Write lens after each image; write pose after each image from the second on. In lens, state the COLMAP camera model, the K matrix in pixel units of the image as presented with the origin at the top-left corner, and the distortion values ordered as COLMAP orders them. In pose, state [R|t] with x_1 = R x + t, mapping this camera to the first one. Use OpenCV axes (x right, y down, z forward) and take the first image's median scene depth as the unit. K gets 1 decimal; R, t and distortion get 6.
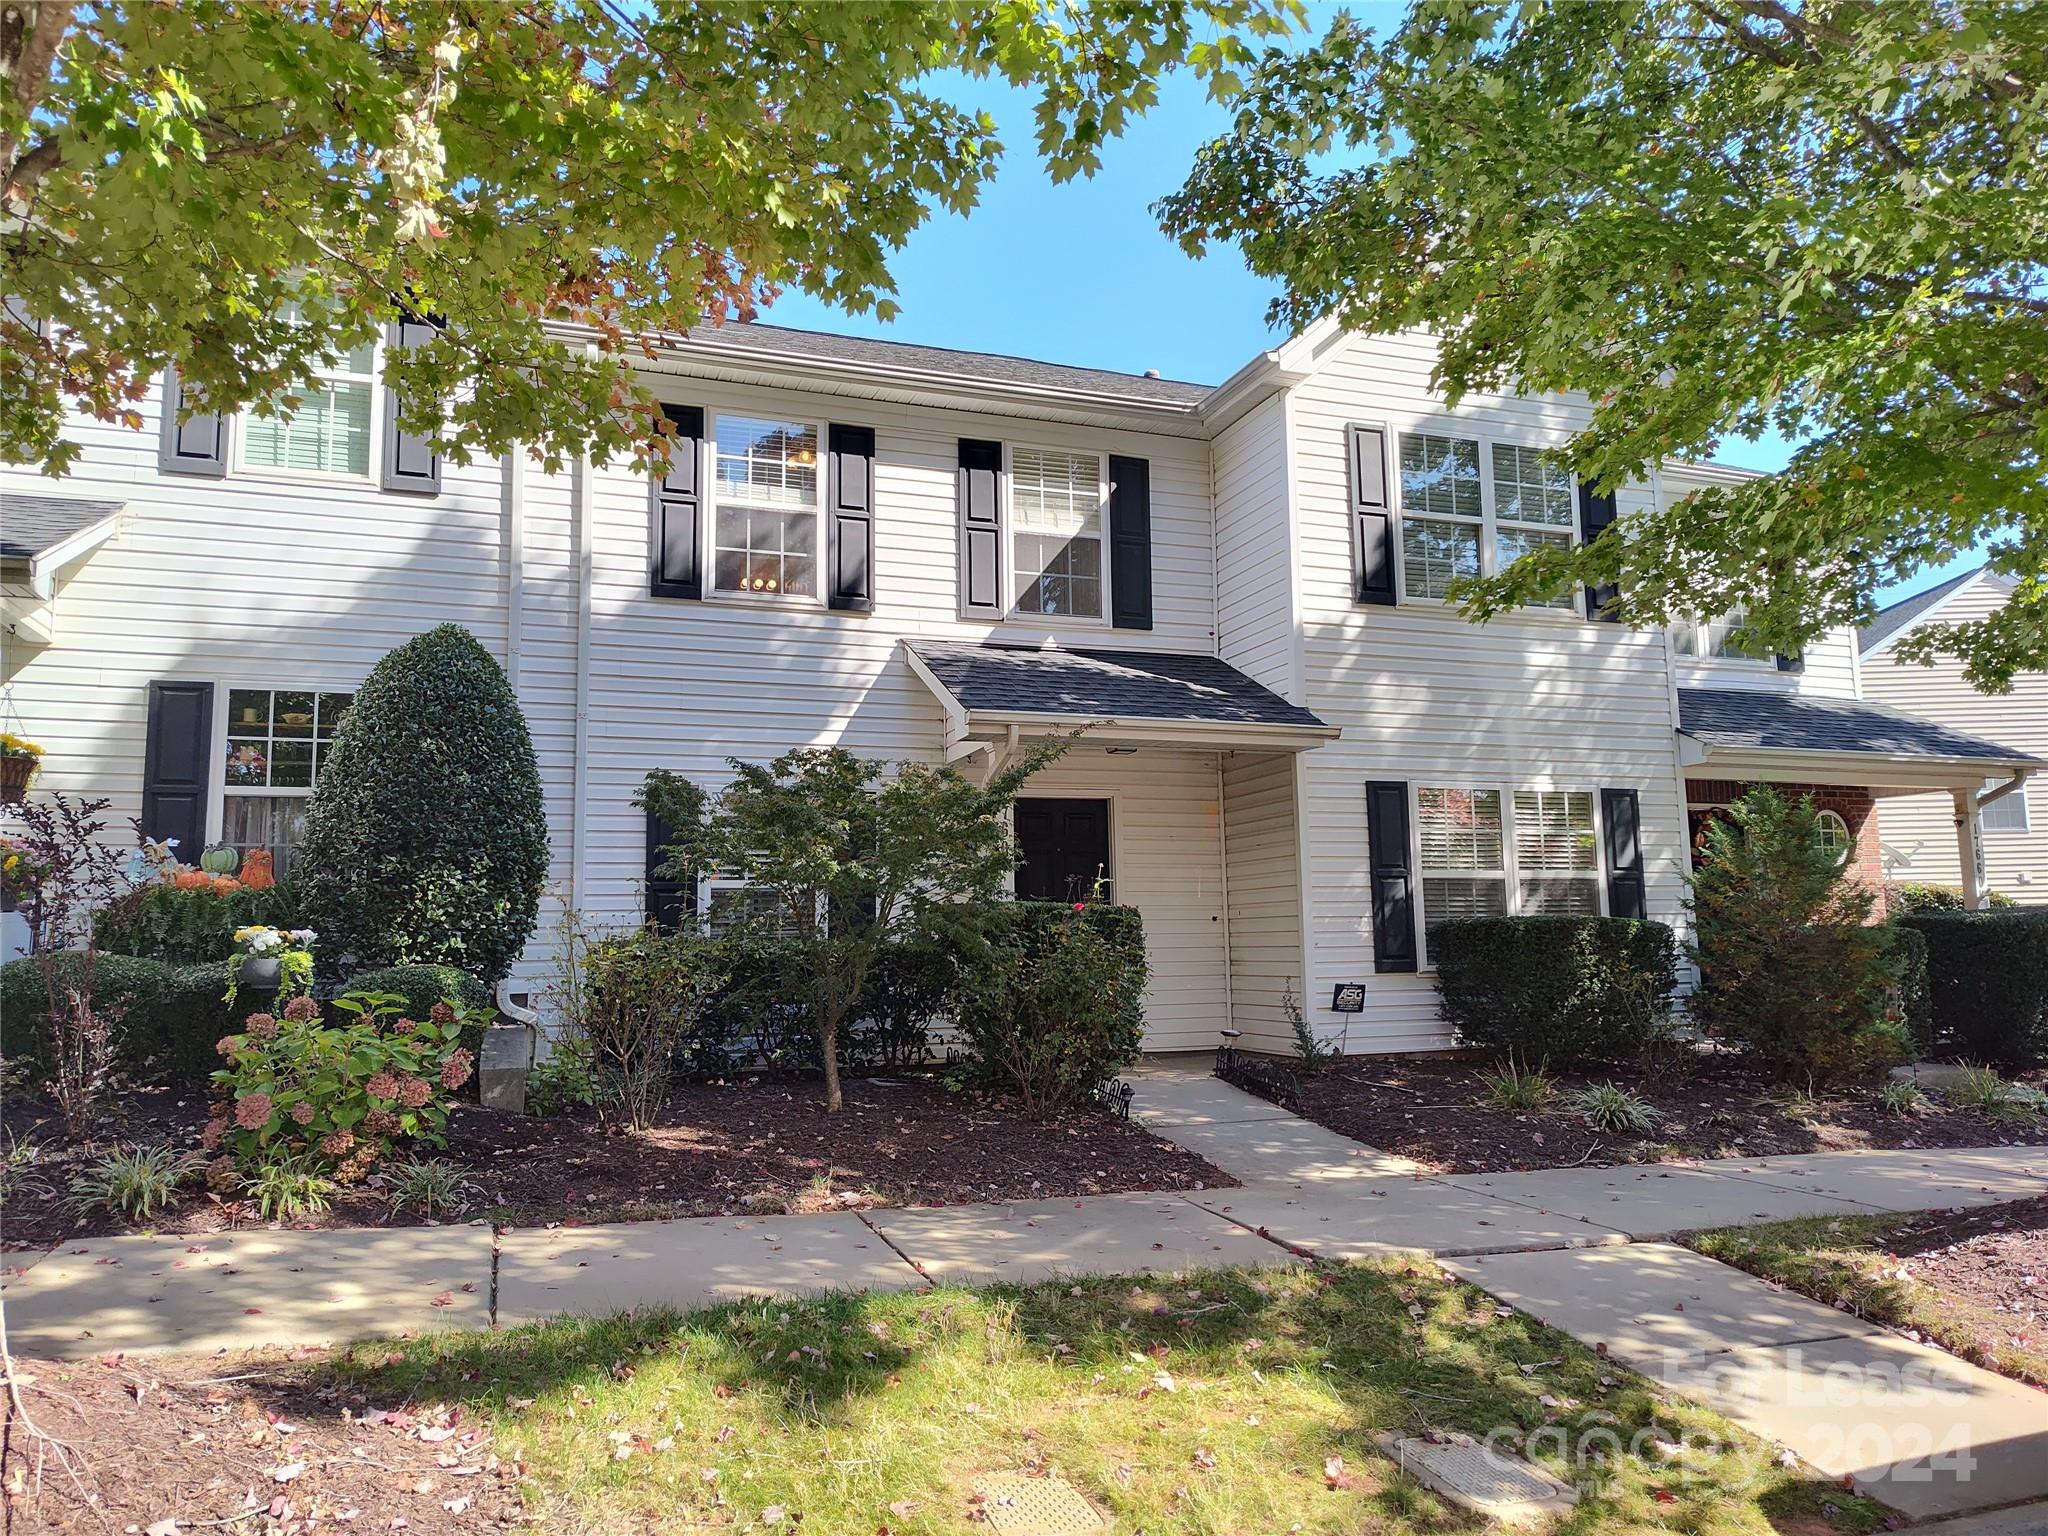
lens RADIAL K [[1395.5, 0, 1019.3], [0, 1395.5, 761.5], [0, 0, 1]] dist [0.053692, -0.011213]
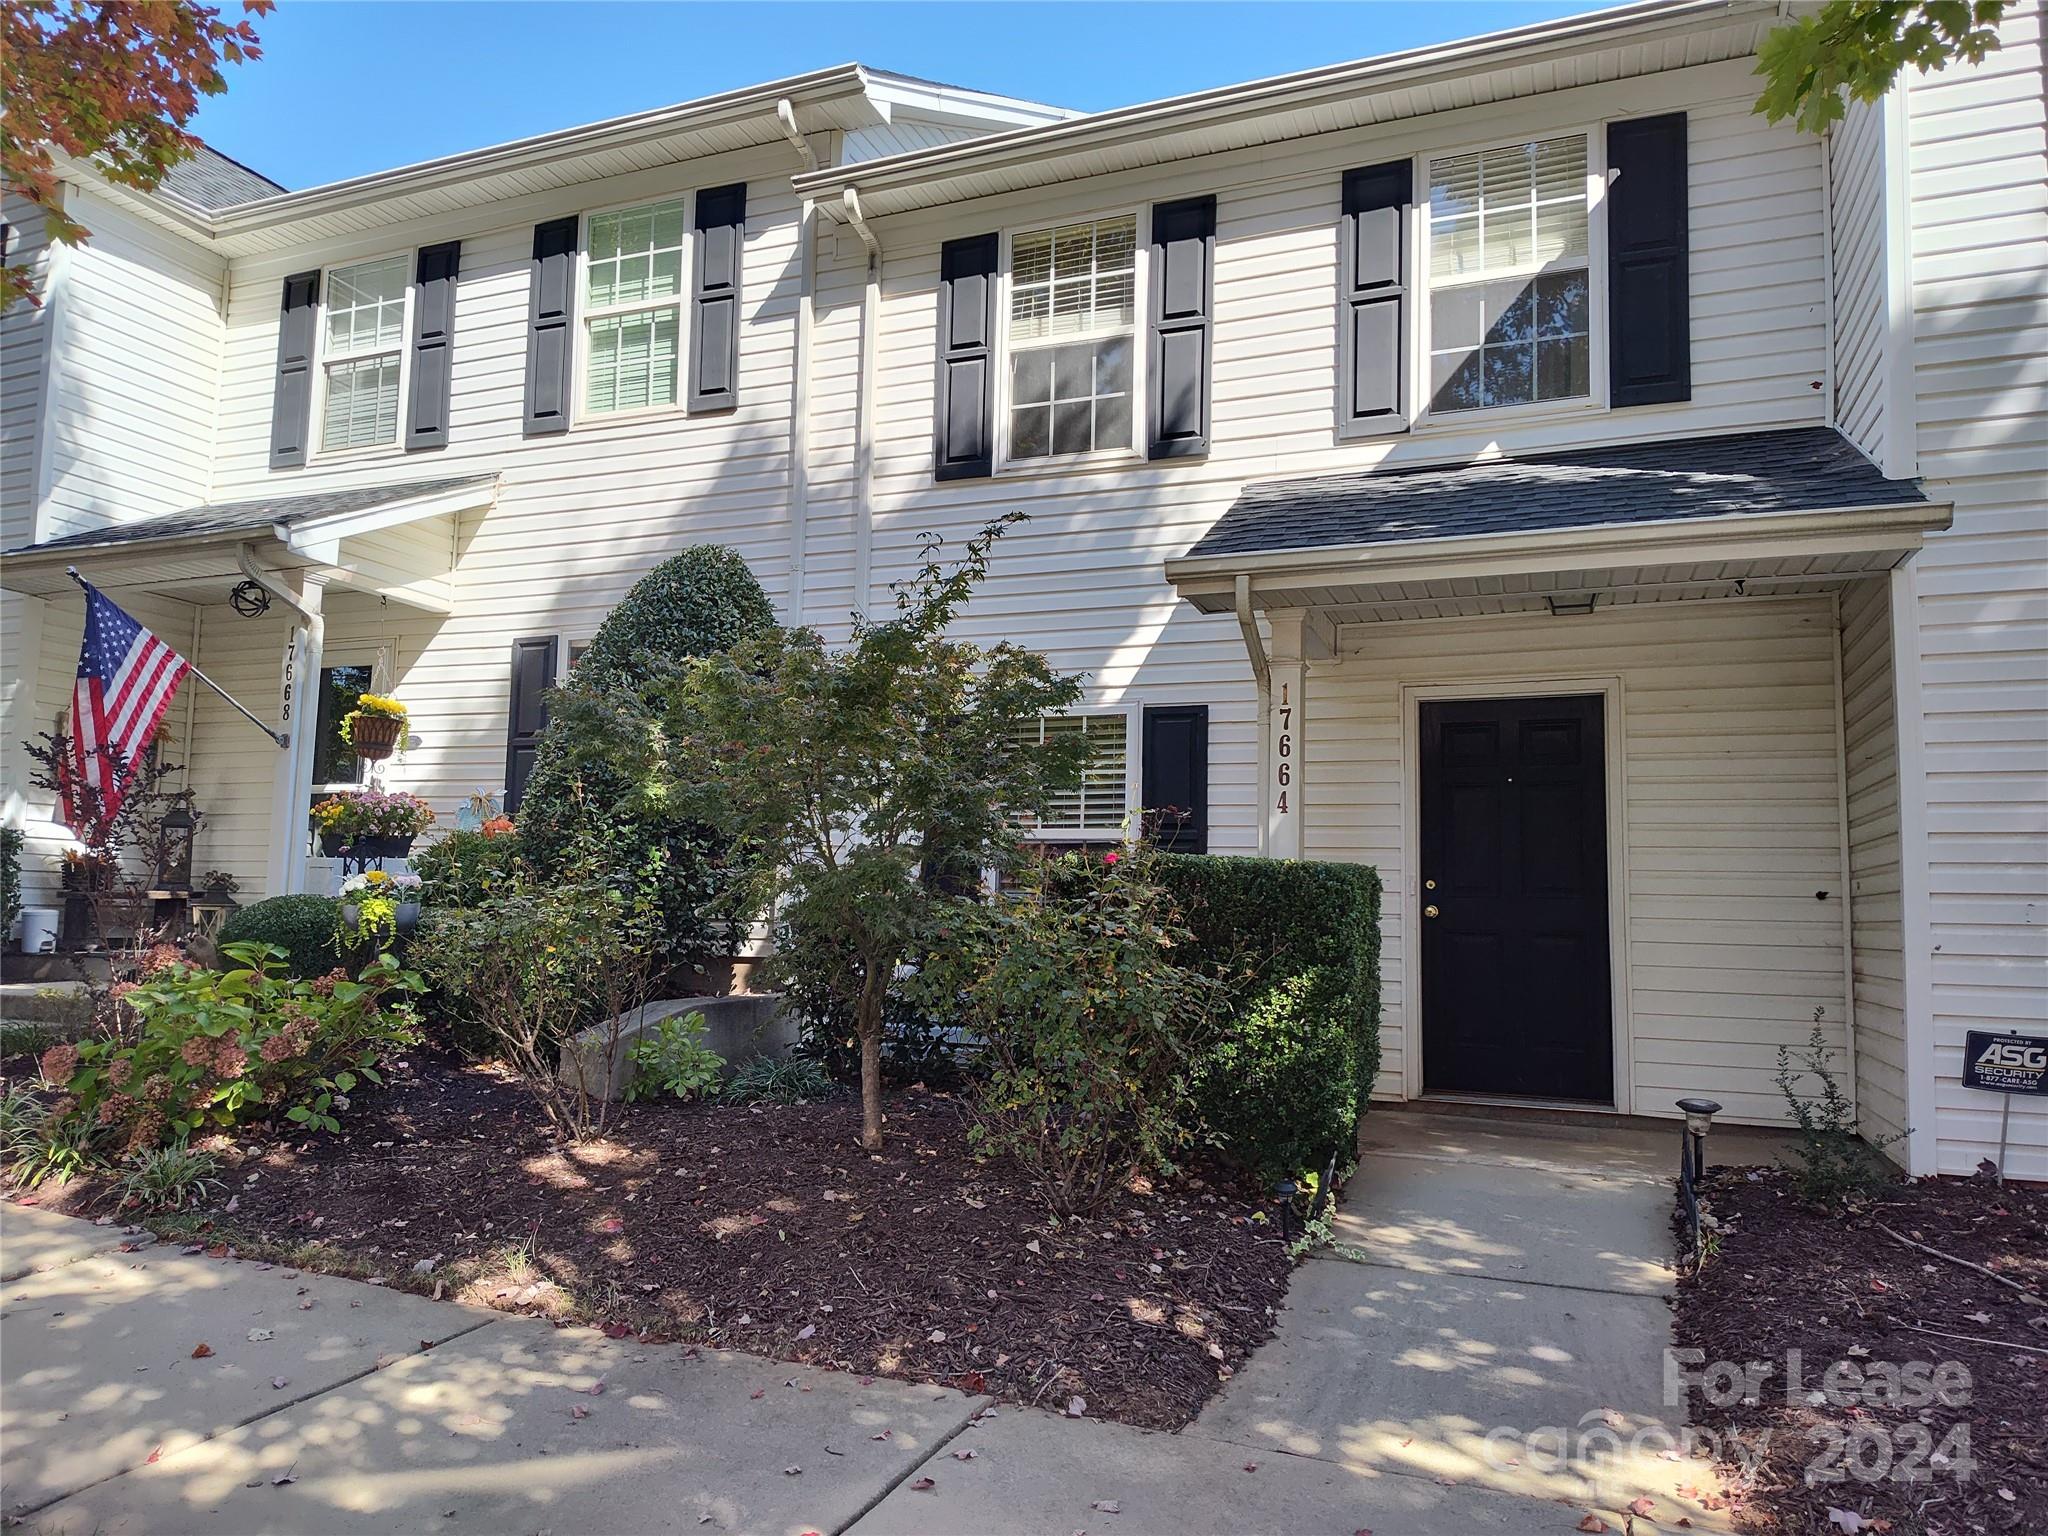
lens RADIAL K [[1395.5, 0, 1021.7], [0, 1395.5, 779.5], [0, 0, 1]] dist [0.053692, -0.011213]
pose [[0.748859, -0.032746, -0.661920, 0.293632], [0.053123, 0.998531, 0.010701, 0.046680], [0.660597, -0.043176, 0.749498, 0.394518]]
